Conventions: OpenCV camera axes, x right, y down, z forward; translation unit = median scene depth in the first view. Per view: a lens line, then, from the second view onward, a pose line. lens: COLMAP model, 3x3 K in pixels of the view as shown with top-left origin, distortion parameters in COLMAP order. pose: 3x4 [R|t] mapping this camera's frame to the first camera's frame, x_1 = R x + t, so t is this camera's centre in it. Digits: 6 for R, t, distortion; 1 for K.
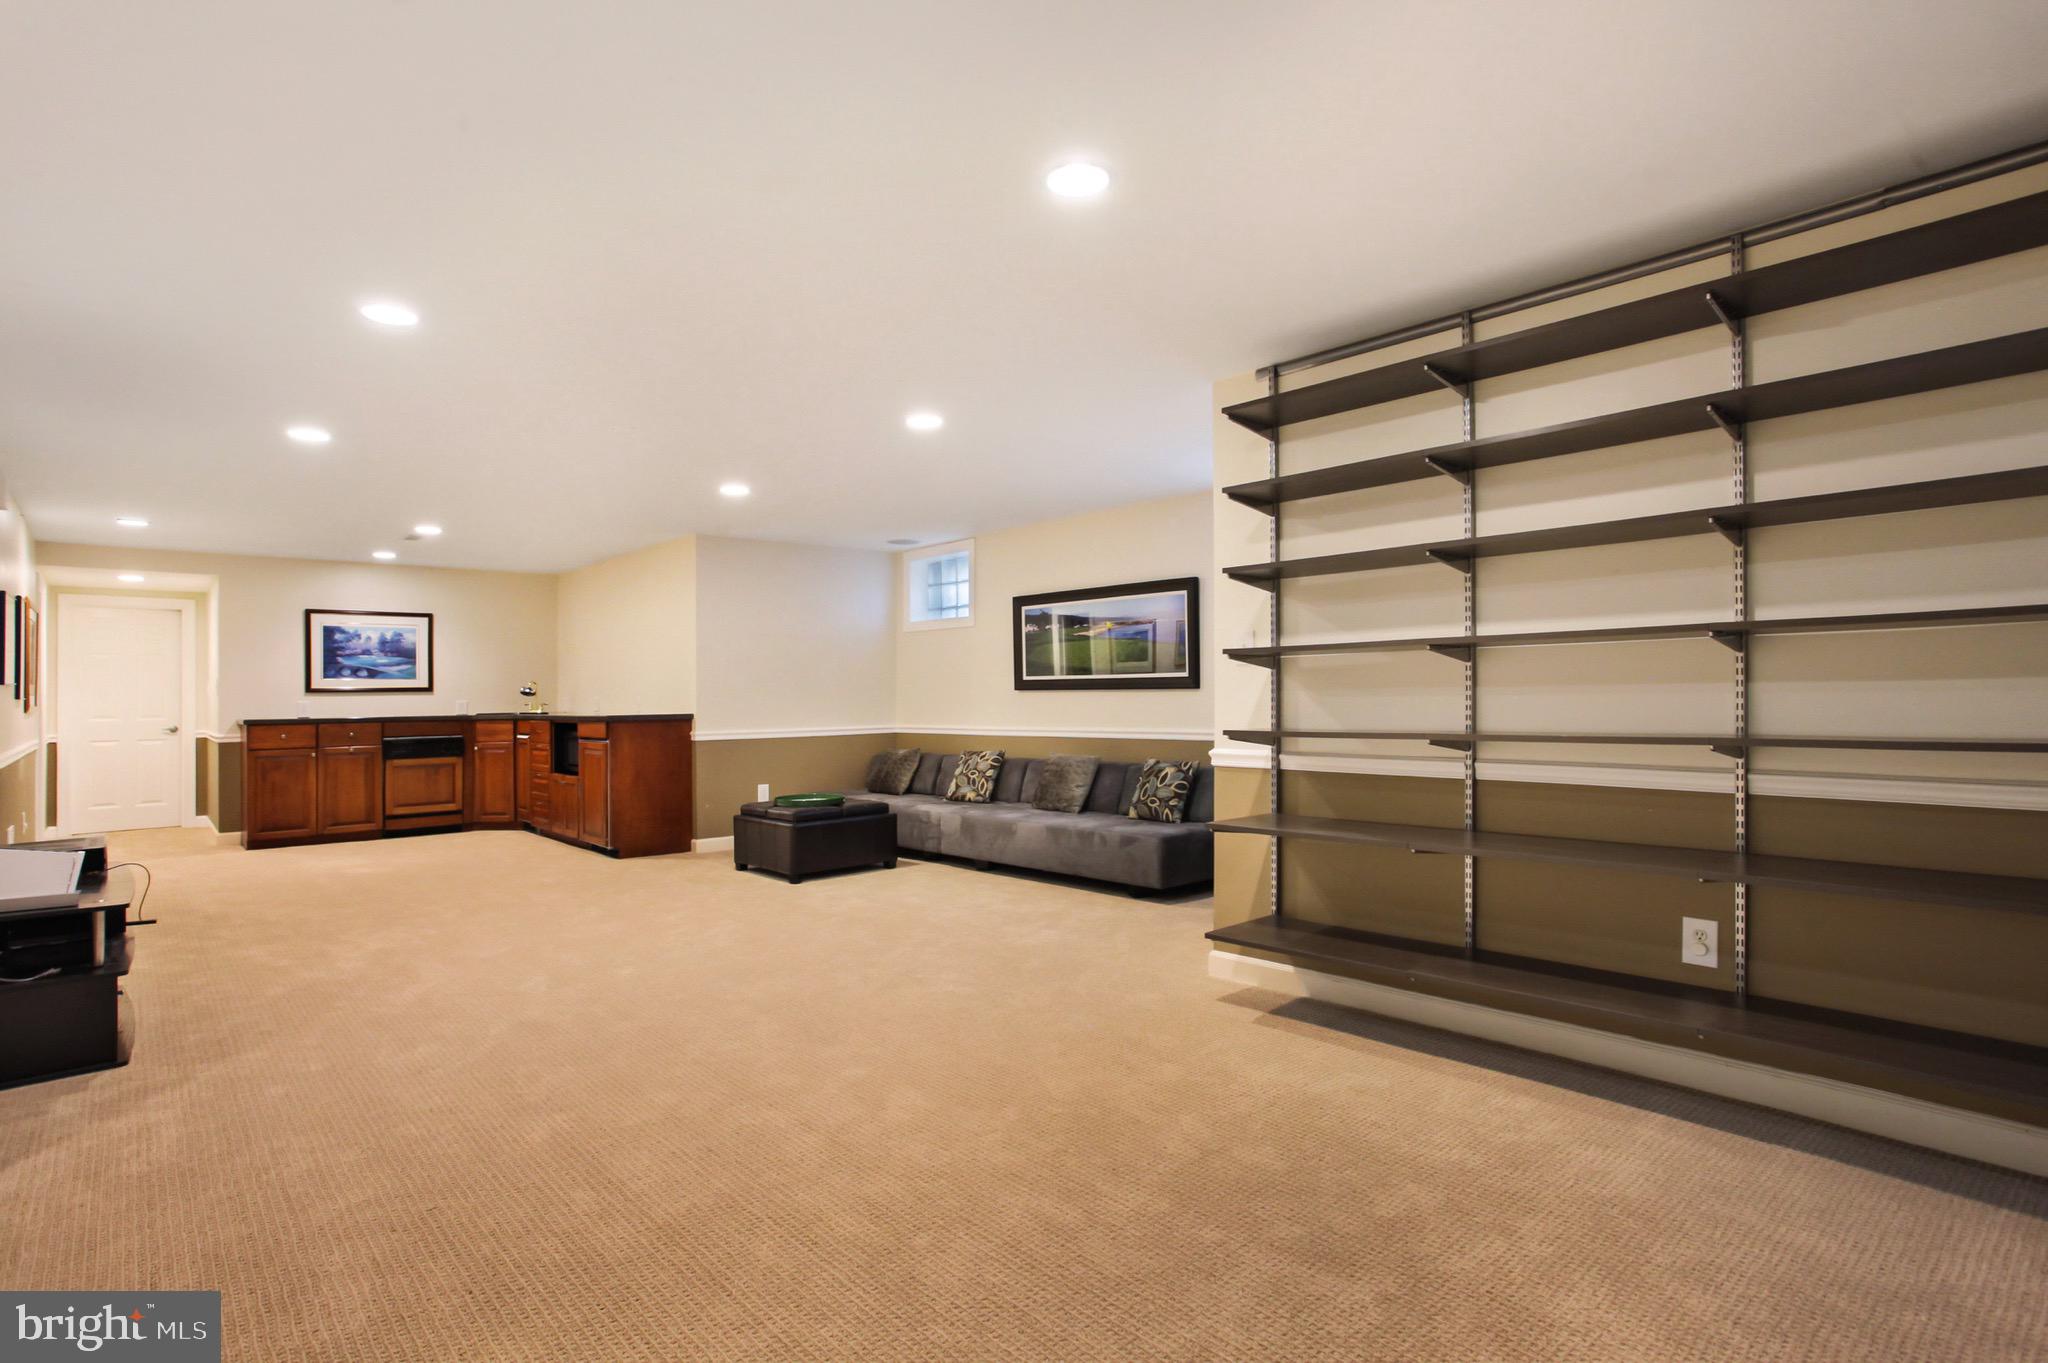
lens RADIAL K [[1036.0, 0, 1023.4], [0, 1036.0, 688.2], [0, 0, 1]] dist [-0.045056, 0.049693]
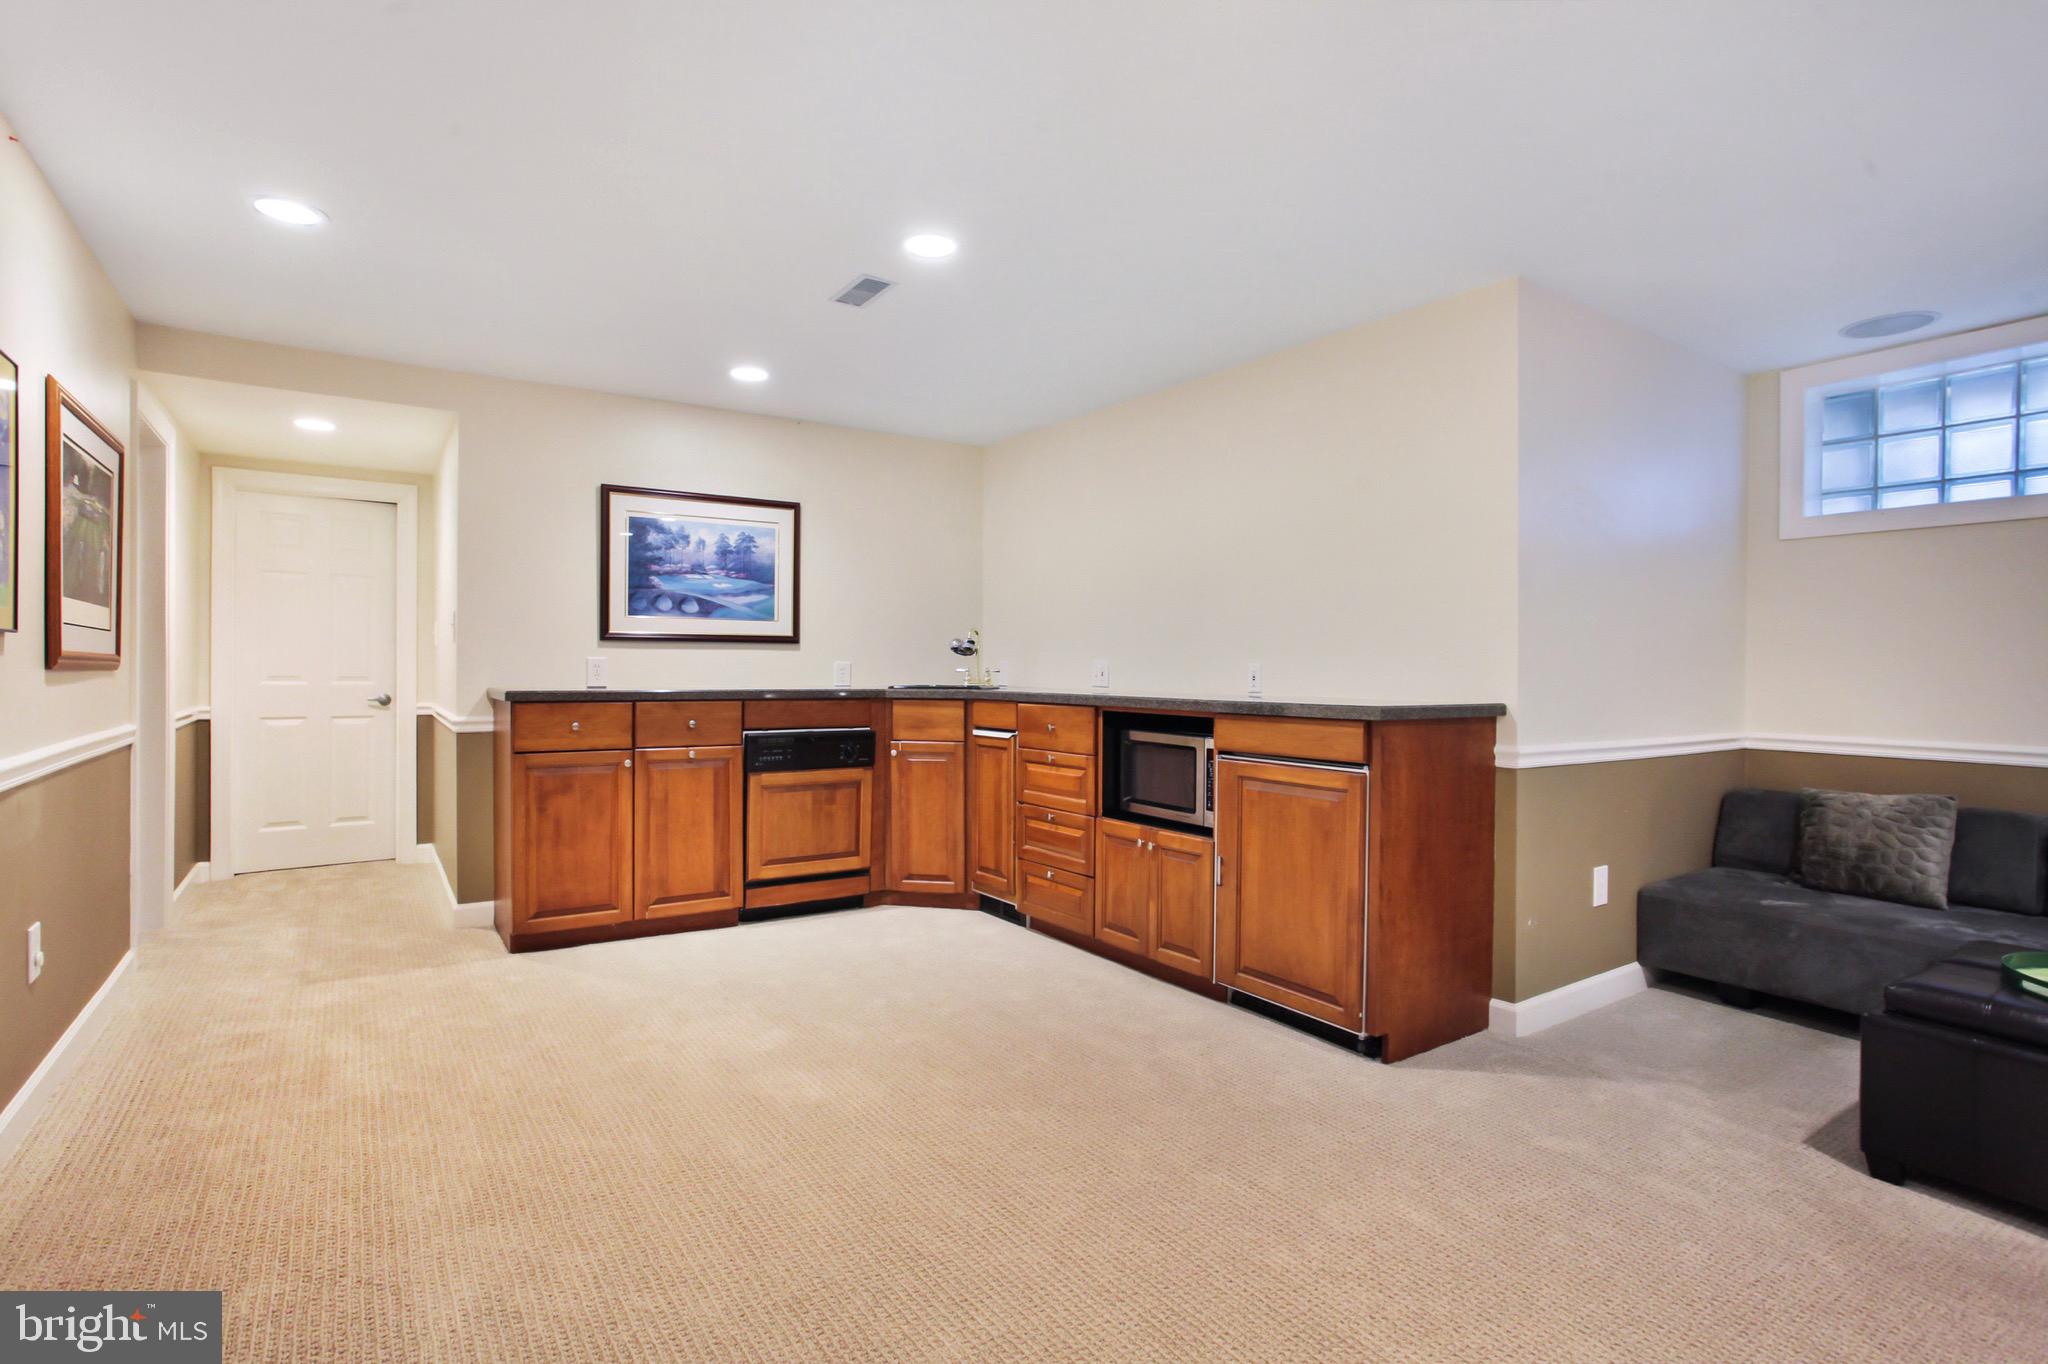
lens RADIAL K [[1036.0, 0, 1023.4], [0, 1036.0, 688.7], [0, 0, 1]] dist [-0.045056, 0.049693]
pose [[0.990400, 0.024769, -0.135995, -0.399052], [-0.020946, 0.999346, 0.029472, 0.008823], [0.136636, -0.026341, 0.990271, 0.487056]]
